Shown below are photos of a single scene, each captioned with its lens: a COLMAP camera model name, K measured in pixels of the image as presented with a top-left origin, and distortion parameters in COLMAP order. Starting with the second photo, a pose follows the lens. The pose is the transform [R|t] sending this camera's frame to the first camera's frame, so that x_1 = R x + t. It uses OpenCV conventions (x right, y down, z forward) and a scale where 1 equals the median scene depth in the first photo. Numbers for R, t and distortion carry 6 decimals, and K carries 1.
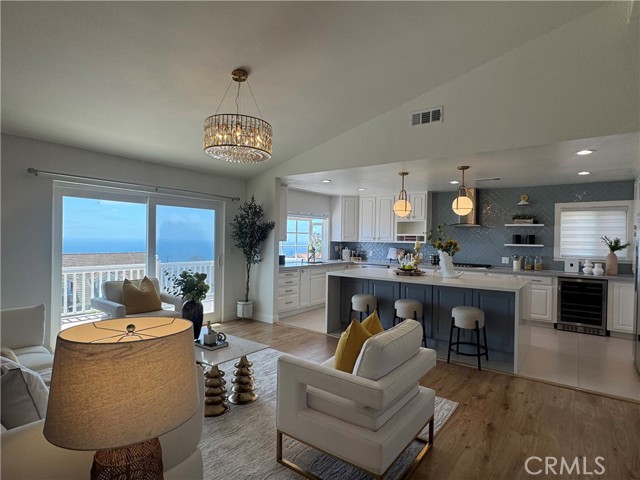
lens RADIAL K [[348.2, 0, 319.3], [0, 348.2, 237.7], [0, 0, 1]] dist [-0.002296, -0.002854]
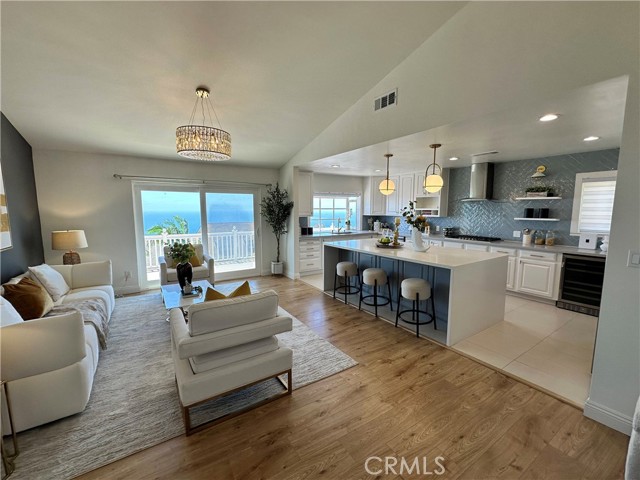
lens RADIAL K [[273.2, 0, 319.5], [0, 273.2, 237.4], [0, 0, 1]] dist [-0.007193, 0.000247]
pose [[0.939213, 0.019554, -0.342778, 0.338316], [0.016024, 0.994792, 0.100656, -0.016578], [0.342961, -0.100030, 0.934009, 0.092315]]
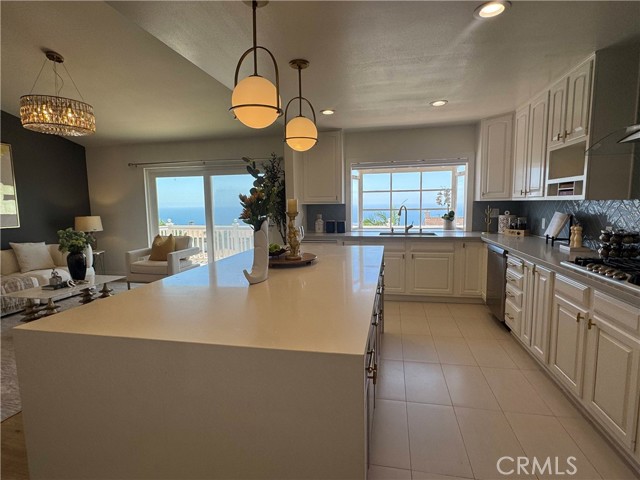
lens RADIAL K [[345.6, 0, 316.8], [0, 345.6, 243.0], [0, 0, 1]] dist [0.005160, -0.000867]
pose [[0.407191, 0.080639, -0.909776, 0.729582], [0.028134, 0.994515, 0.100742, 0.022486], [0.912910, -0.066617, 0.402689, 0.797324]]
